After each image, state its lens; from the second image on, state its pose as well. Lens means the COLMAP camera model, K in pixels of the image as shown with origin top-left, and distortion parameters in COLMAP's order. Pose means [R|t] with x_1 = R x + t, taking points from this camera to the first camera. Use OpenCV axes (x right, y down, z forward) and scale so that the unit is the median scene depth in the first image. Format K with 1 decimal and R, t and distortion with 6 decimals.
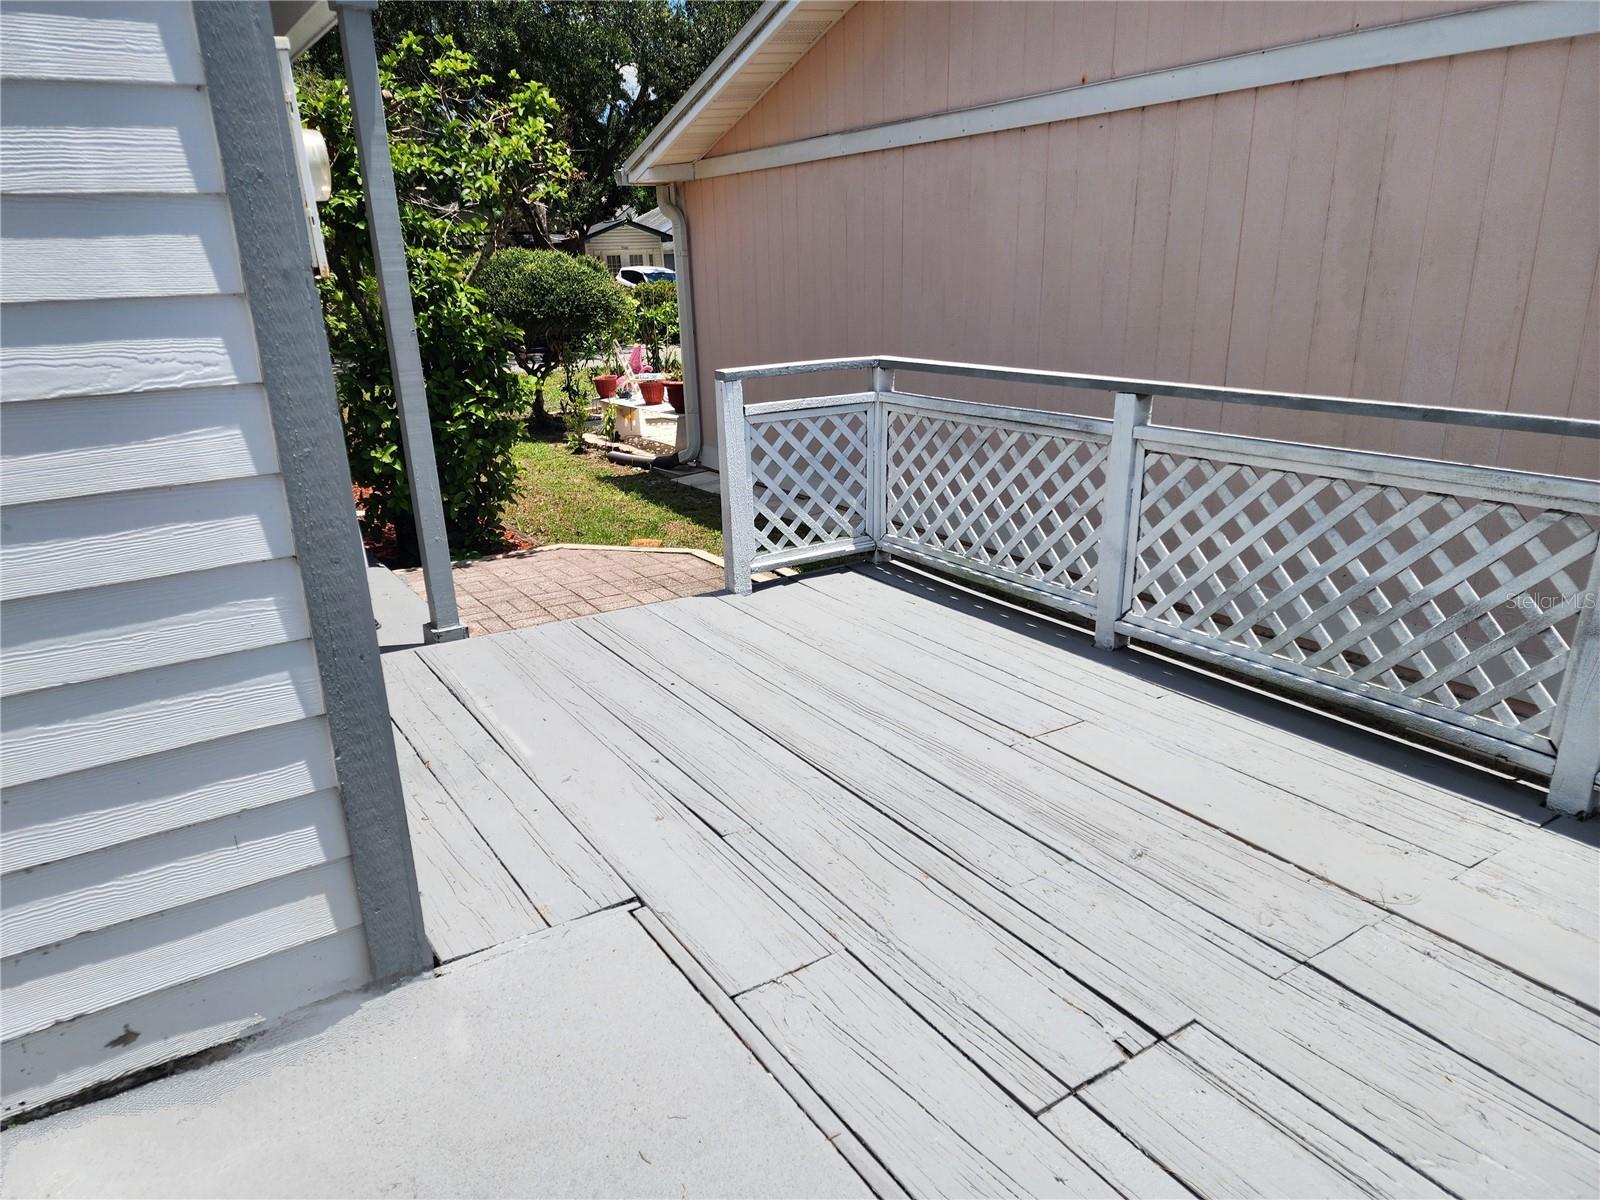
lens RADIAL K [[1075.8, 0, 792.7], [0, 1075.8, 598.4], [0, 0, 1]] dist [0.081608, -0.069554]
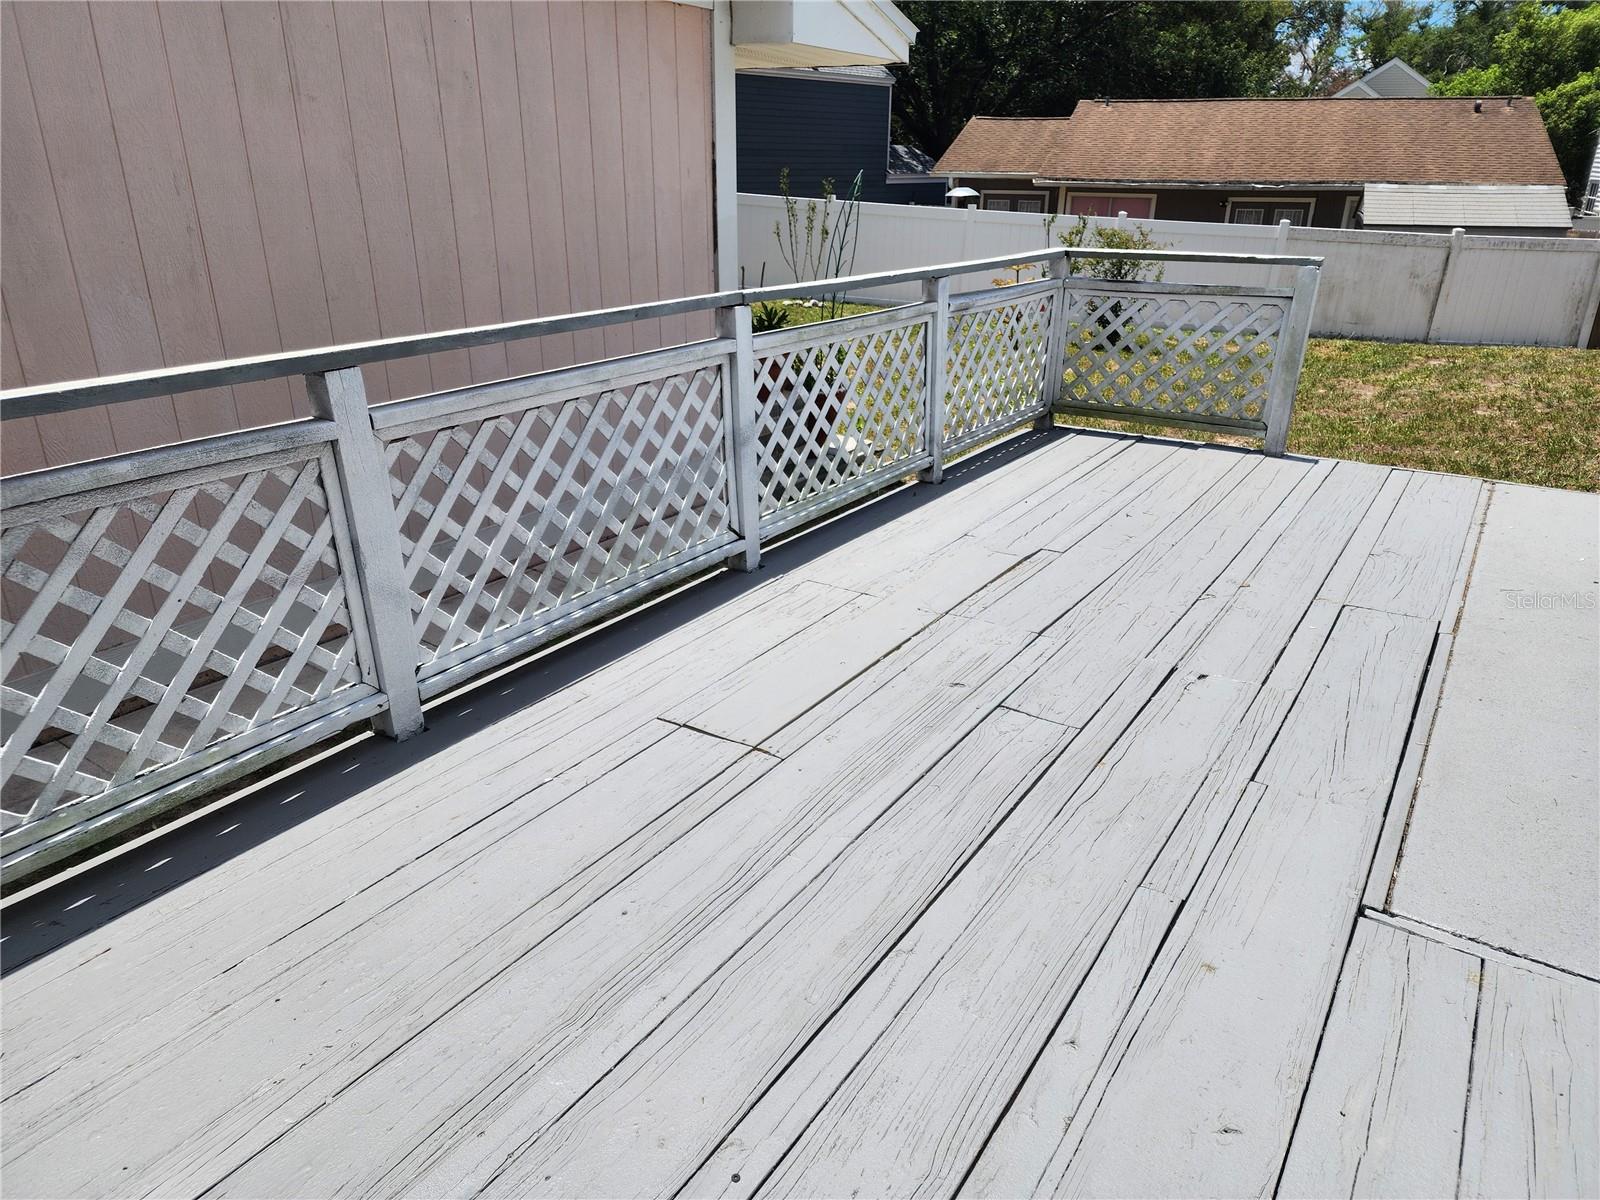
lens RADIAL K [[1075.8, 0, 808.3], [0, 1075.8, 613.6], [0, 0, 1]] dist [0.081608, -0.069554]
pose [[-0.408529, -0.328517, 0.851576, -0.434076], [0.277456, 0.844136, 0.458752, -0.305691], [-0.869553, 0.423688, -0.253705, 1.048344]]
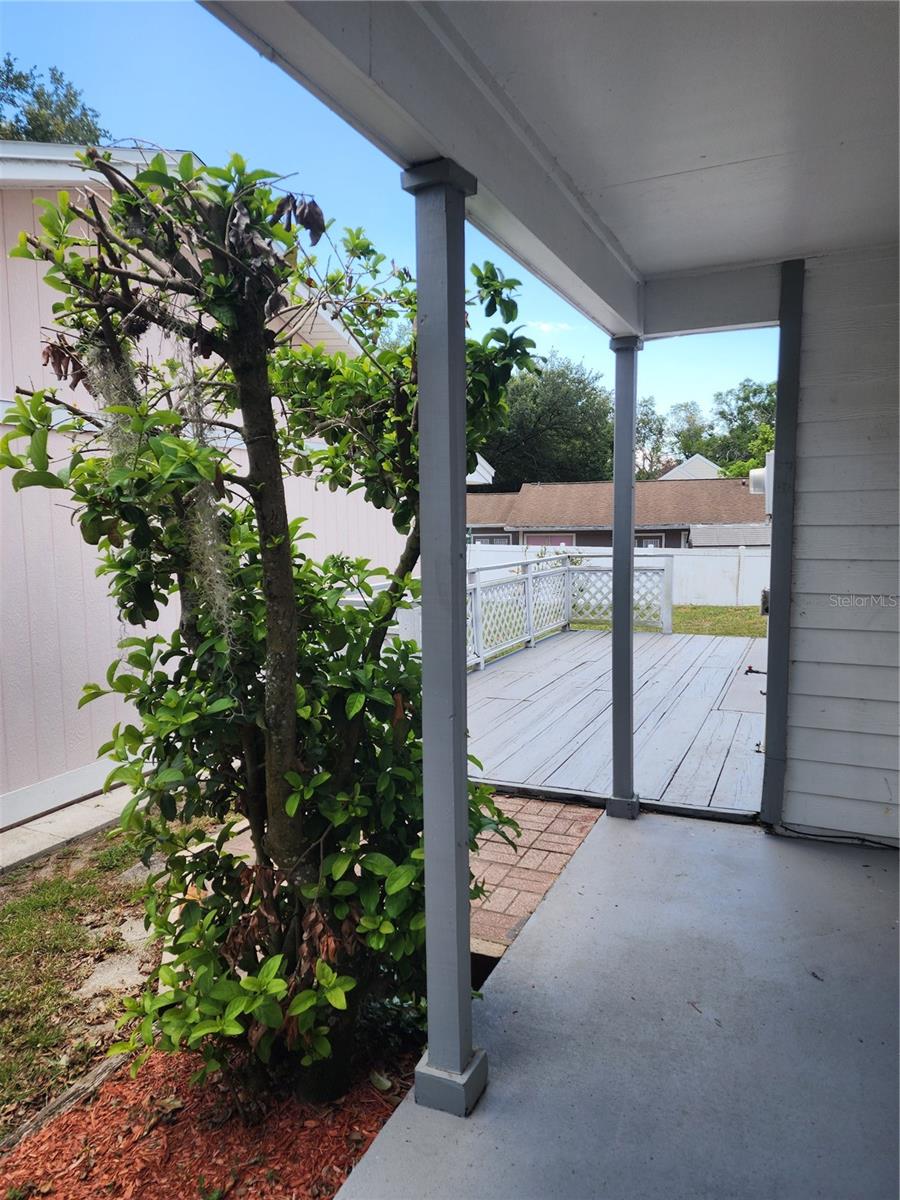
lens RADIAL K [[806.8, 0, 445.4], [0, 806.8, 607.4], [0, 0, 1]] dist [0.081608, -0.069554]
pose [[-0.536435, -0.055256, 0.842131, -1.184087], [0.288076, 0.925932, 0.244258, -0.552858], [-0.793253, 0.373626, -0.480785, 1.838994]]
